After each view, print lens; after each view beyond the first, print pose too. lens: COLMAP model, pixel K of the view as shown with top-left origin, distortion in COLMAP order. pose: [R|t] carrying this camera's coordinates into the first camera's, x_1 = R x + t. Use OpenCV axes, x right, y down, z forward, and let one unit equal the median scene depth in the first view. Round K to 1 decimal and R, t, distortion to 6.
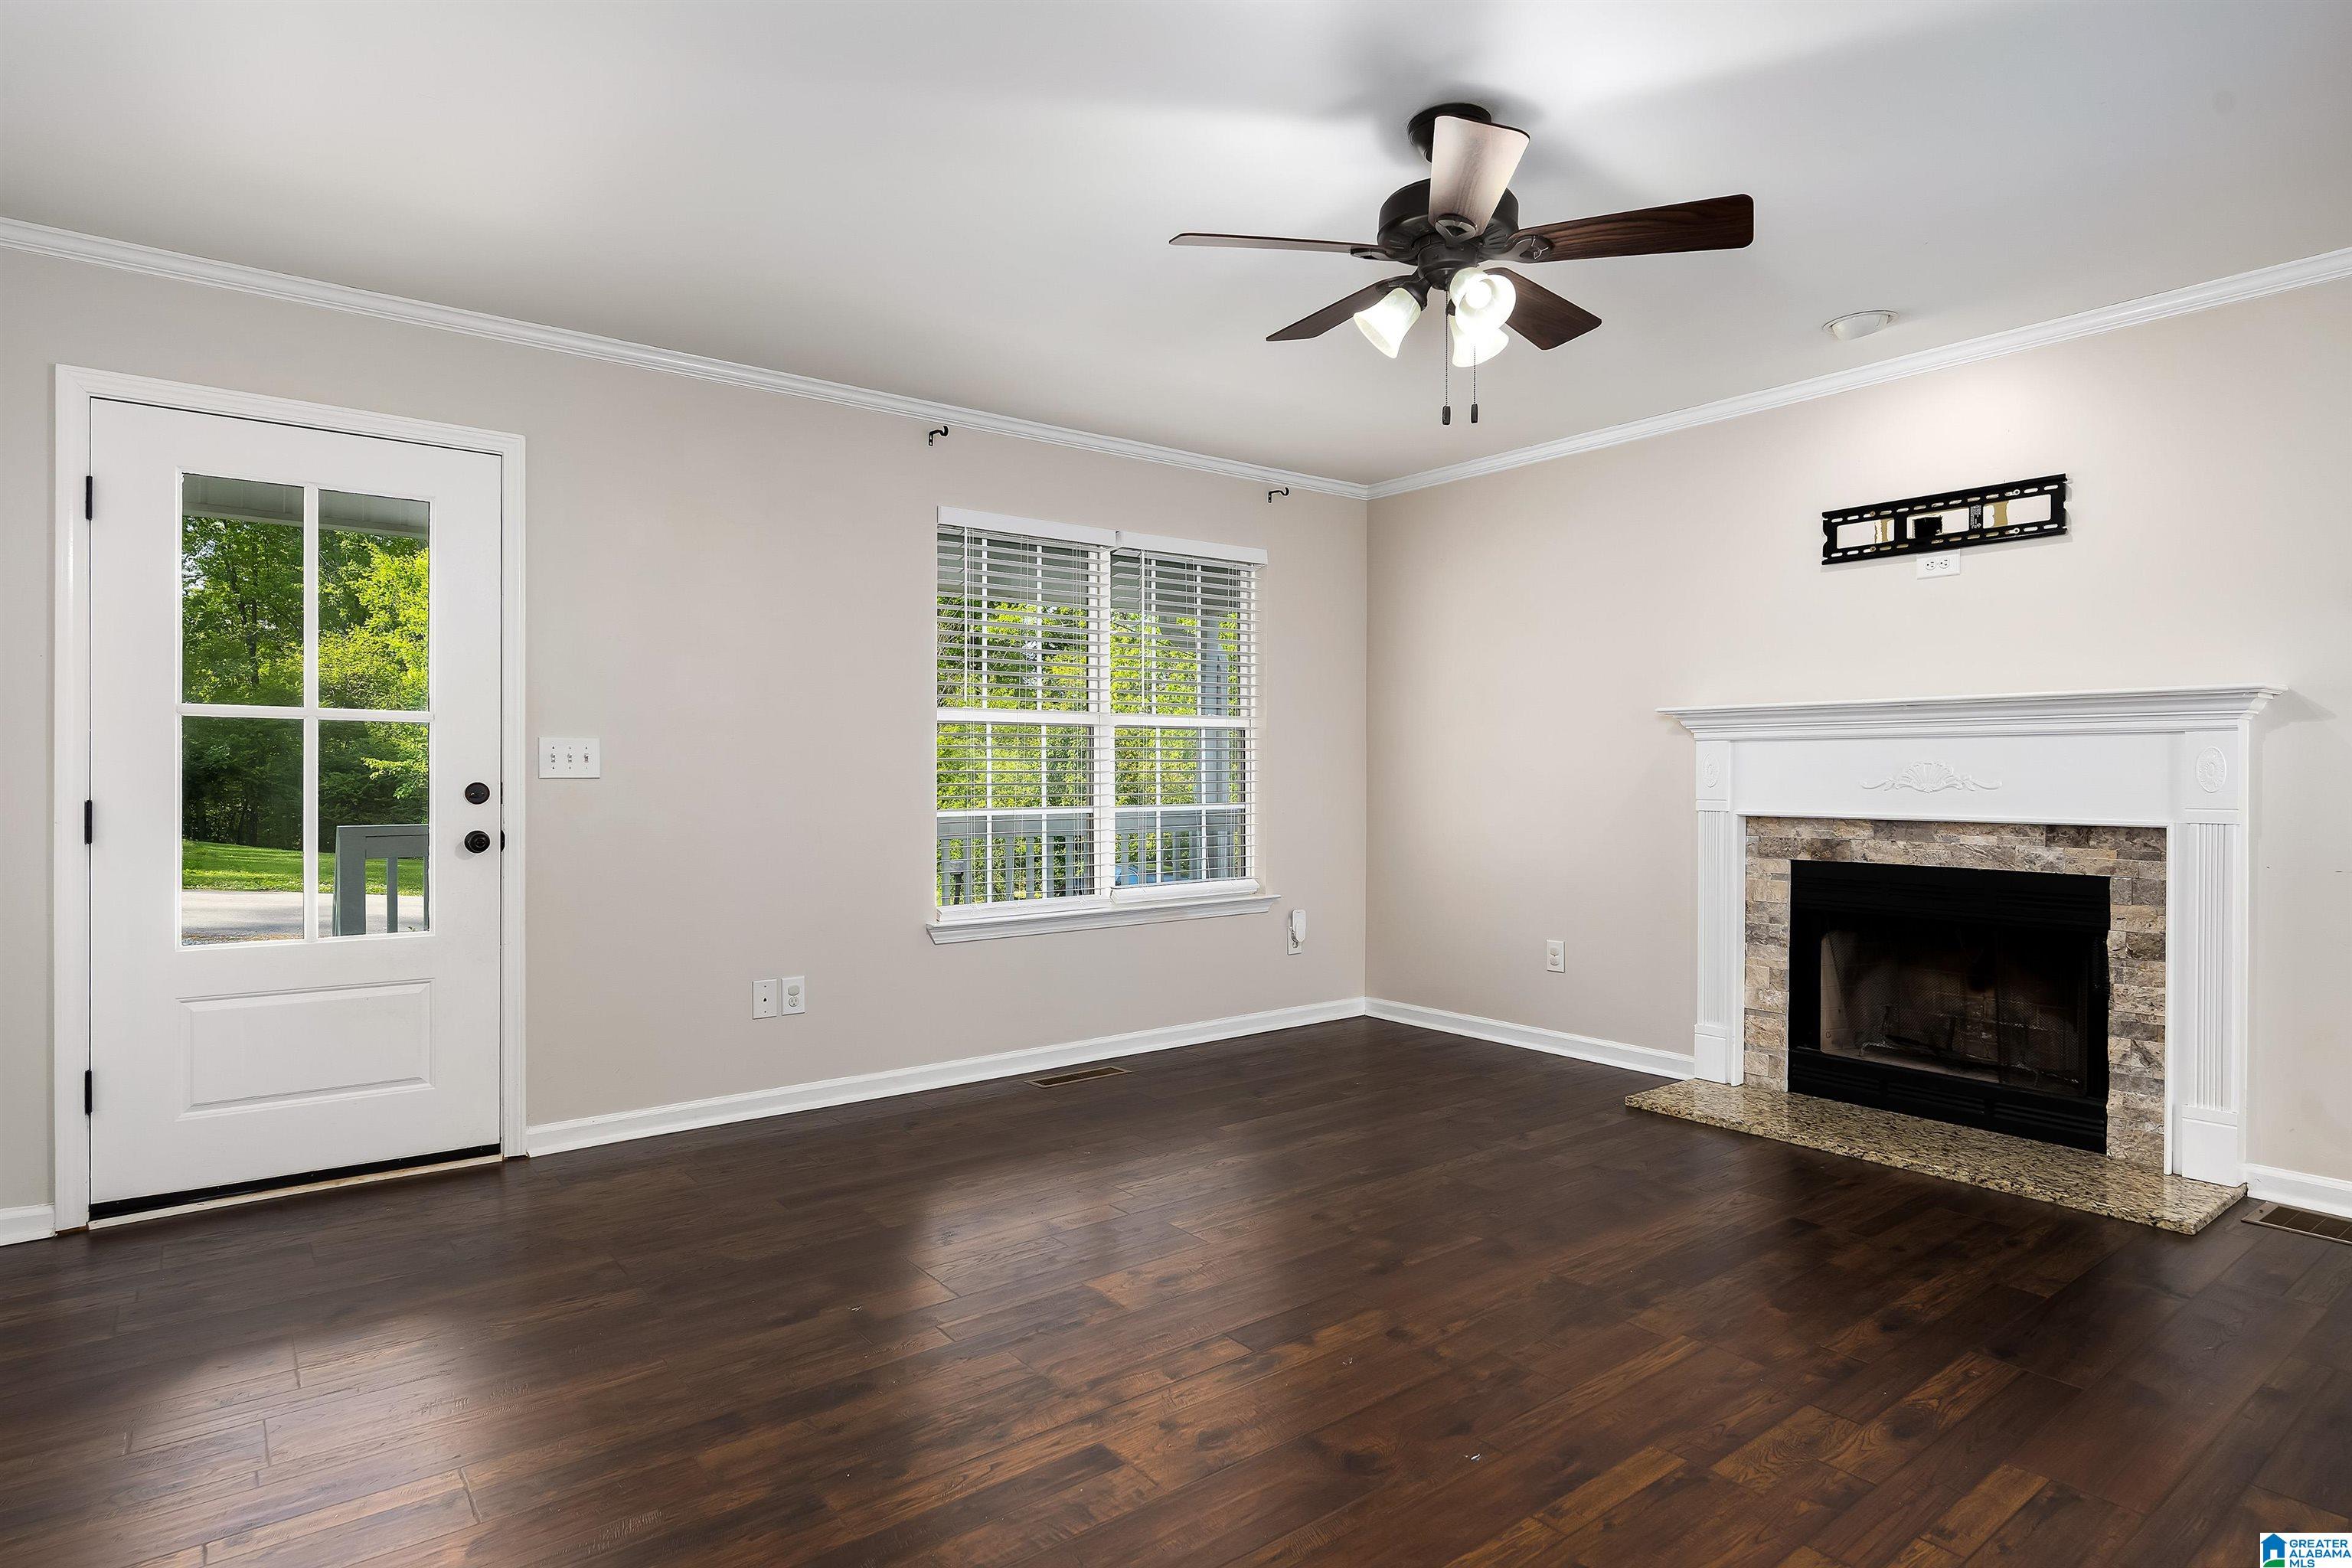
lens RADIAL K [[1258.8, 0, 1165.6], [0, 1258.8, 790.8], [0, 0, 1]] dist [-0.000622, 0.000267]
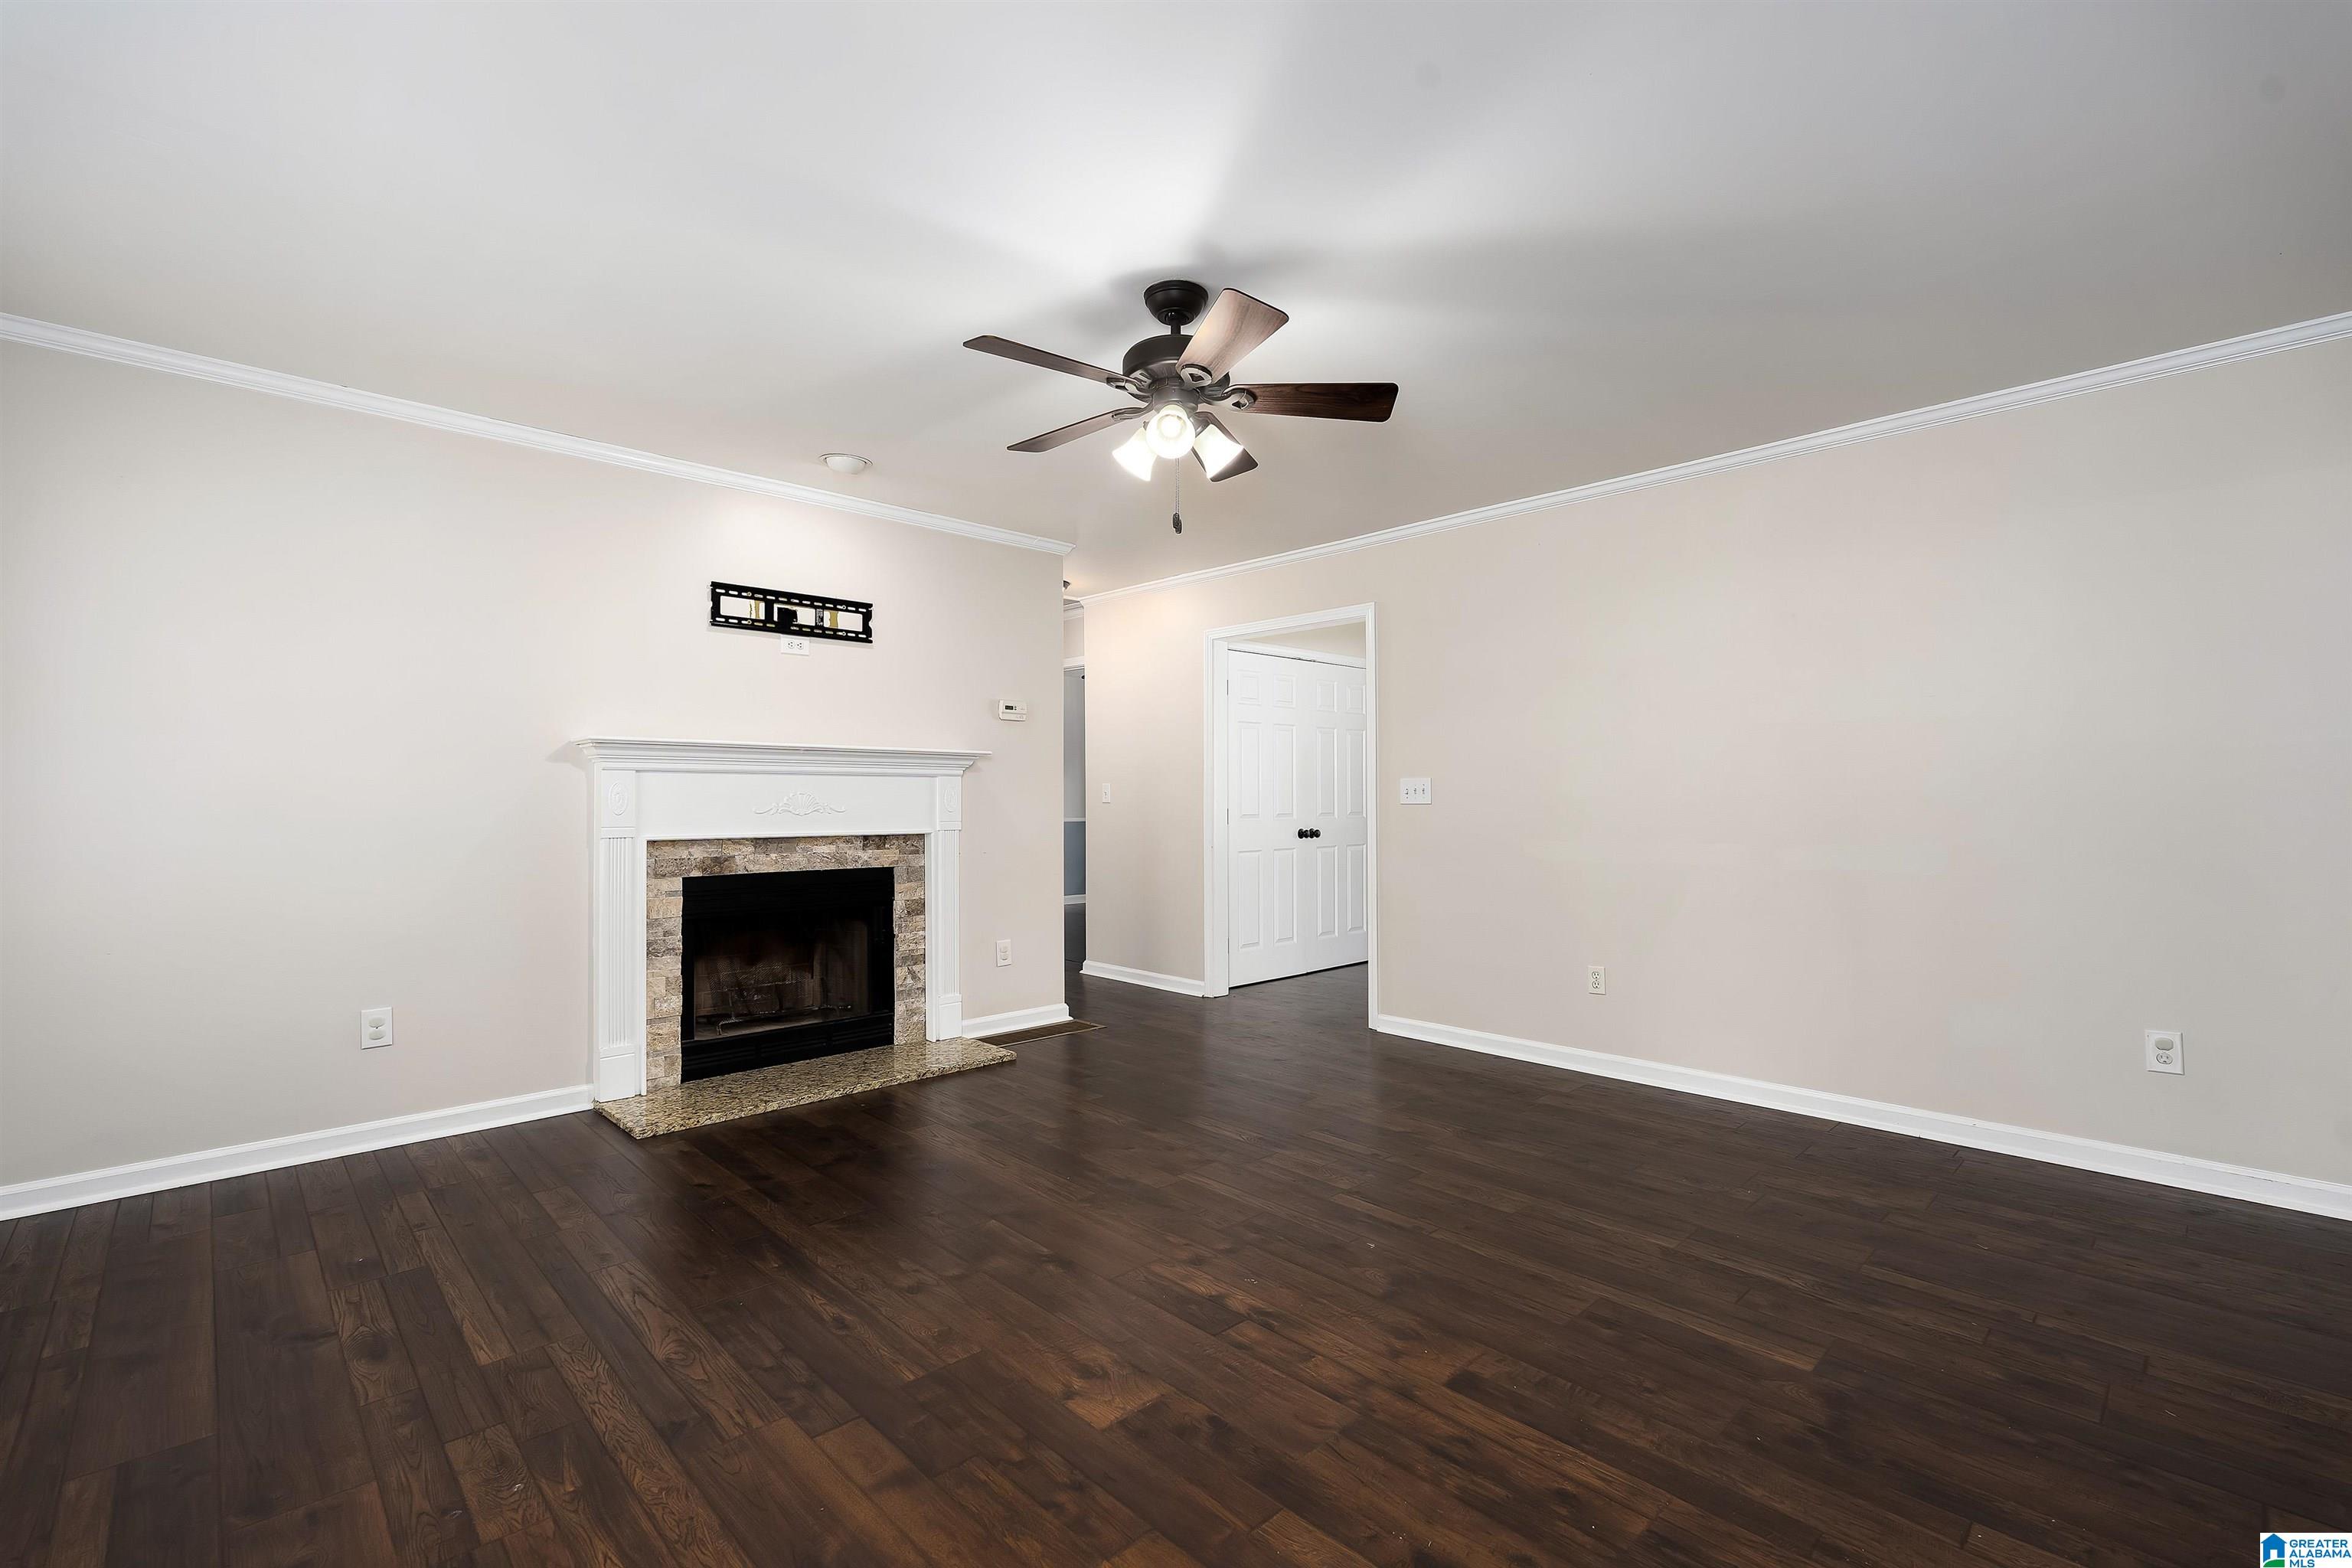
lens RADIAL K [[1025.7, 0, 1184.0], [0, 1025.7, 788.1], [0, 0, 1]] dist [-0.001084, 0.000330]
pose [[-0.105226, 0.009773, 0.994400, -0.531016], [0.014128, 0.999865, -0.008332, -0.013226], [-0.994348, 0.013173, -0.105350, 0.728012]]
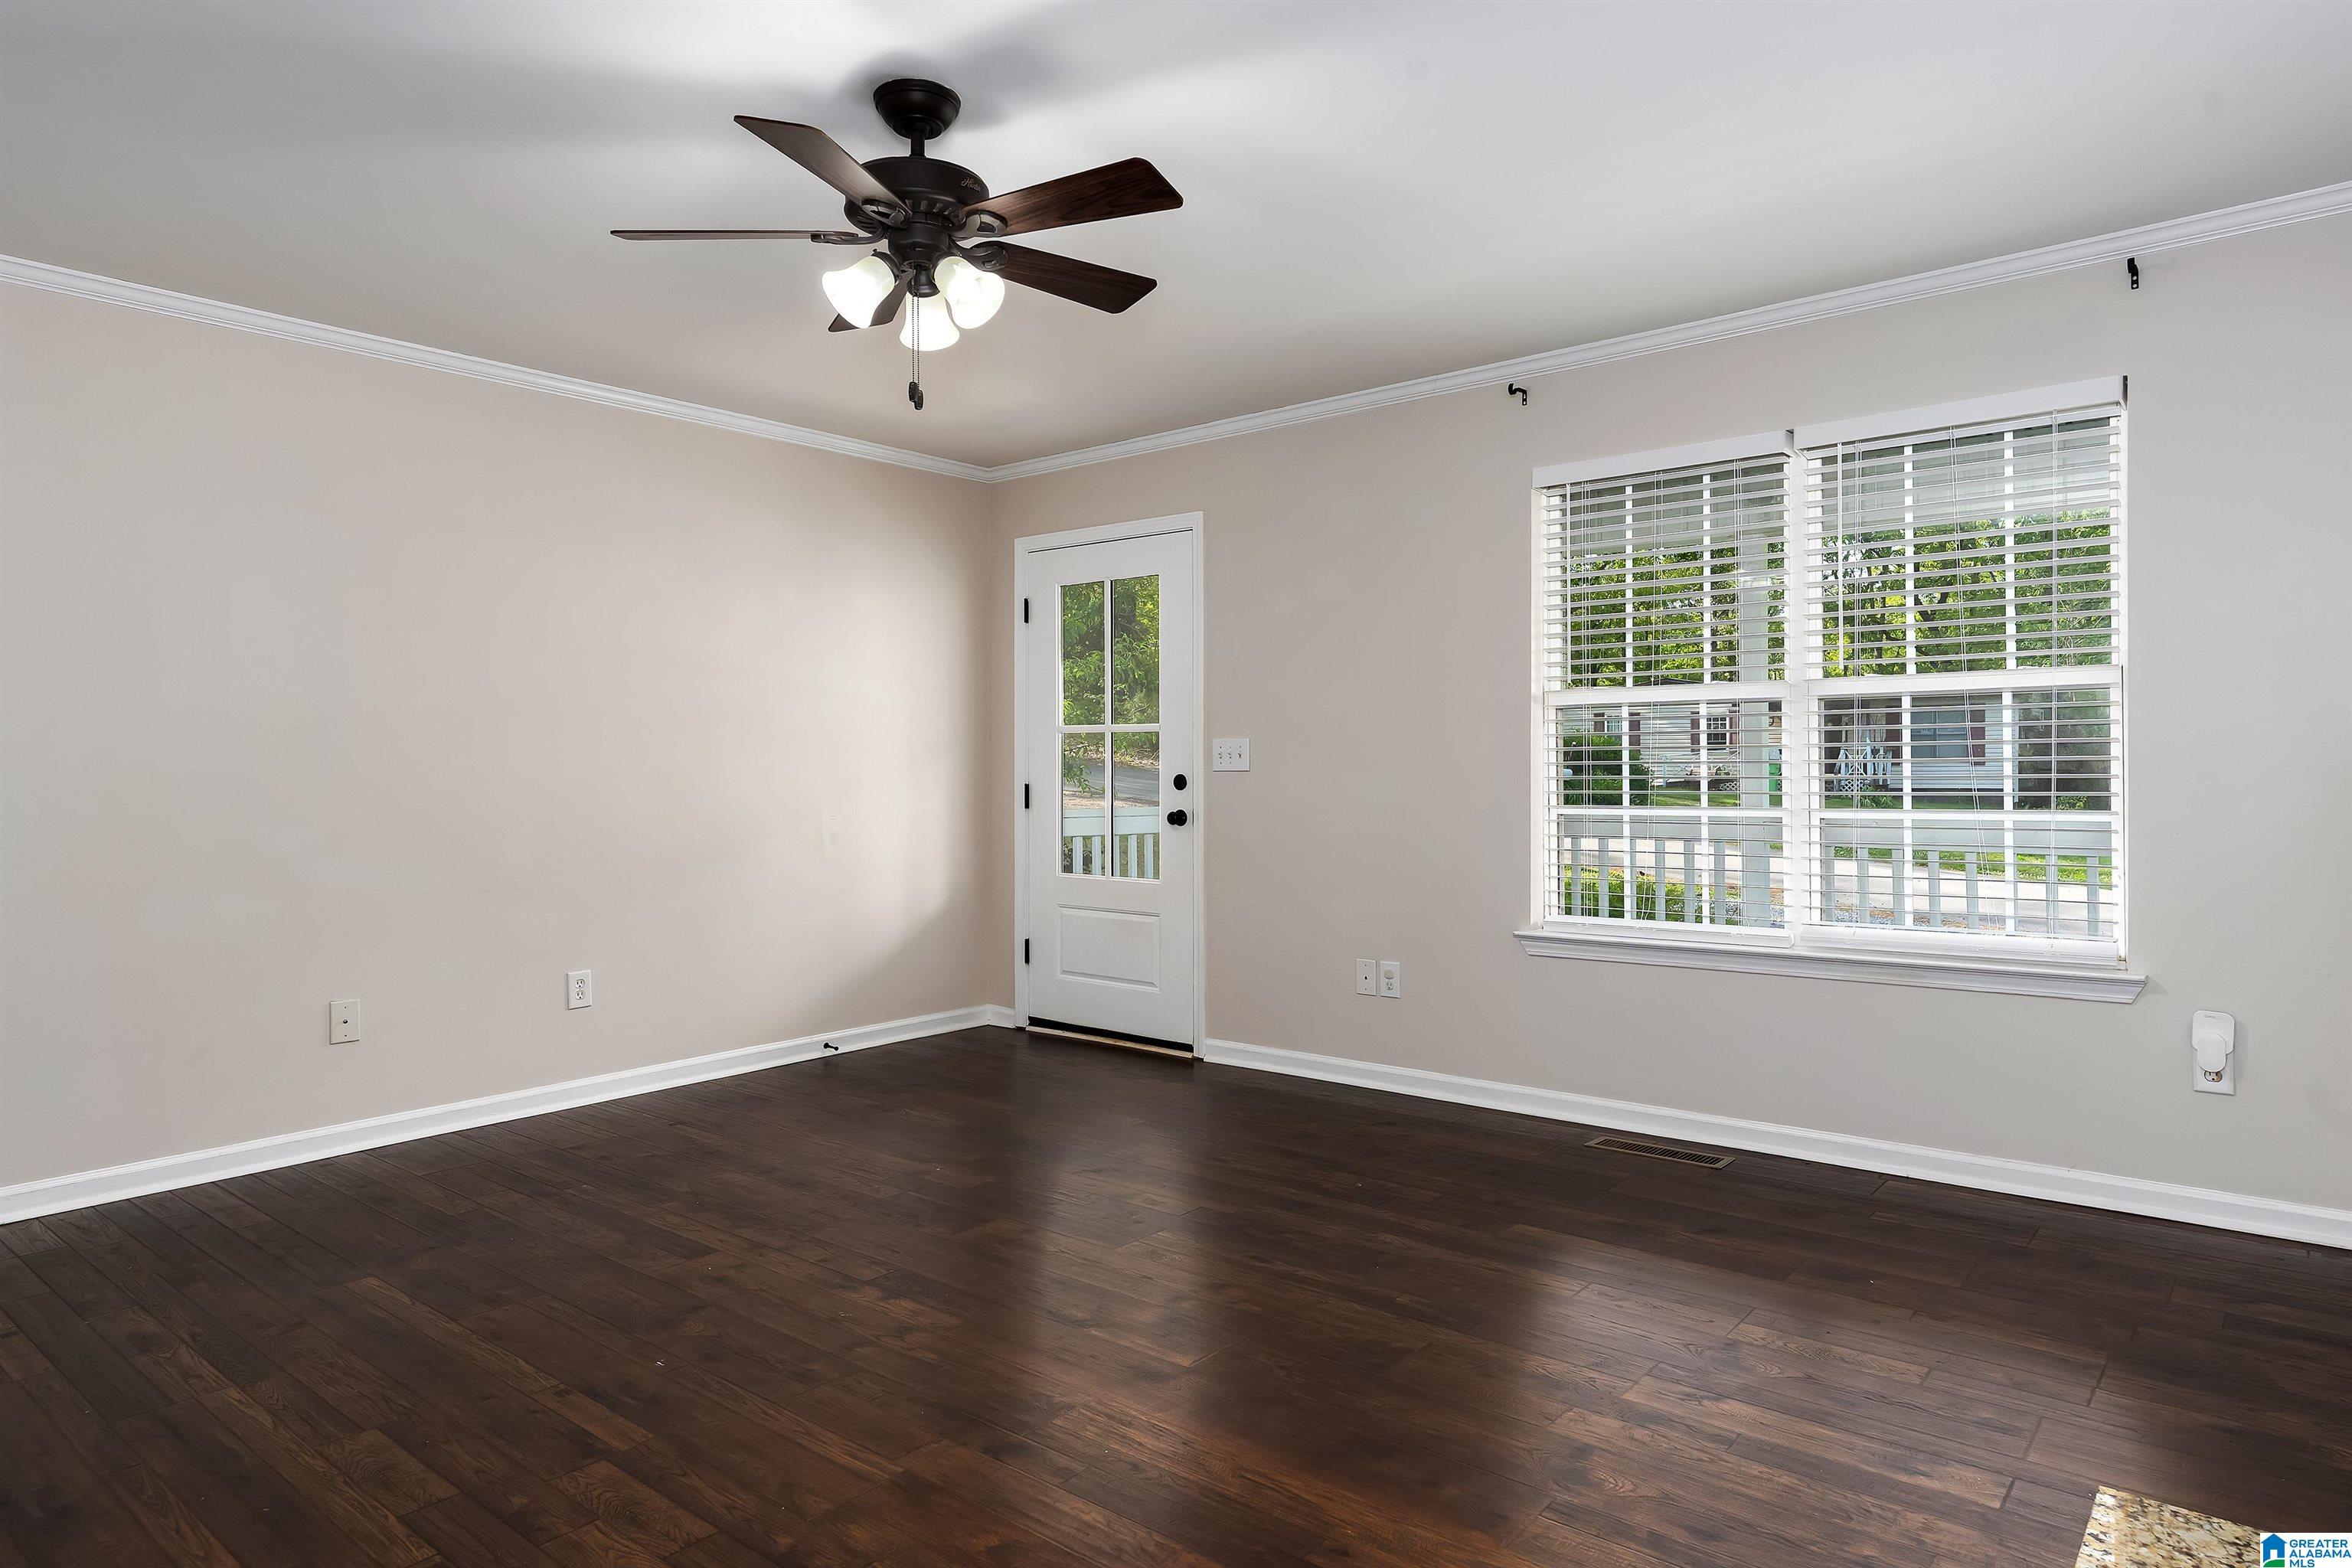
lens RADIAL K [[1386.4, 0, 1201.1], [0, 1386.4, 765.4], [0, 0, 1]] dist [-0.001341, -0.000210]
pose [[0.228235, -0.002105, -0.973604, 0.859474], [-0.007160, 0.999967, -0.003840, -0.009794], [0.973580, 0.007847, 0.228212, 0.639091]]
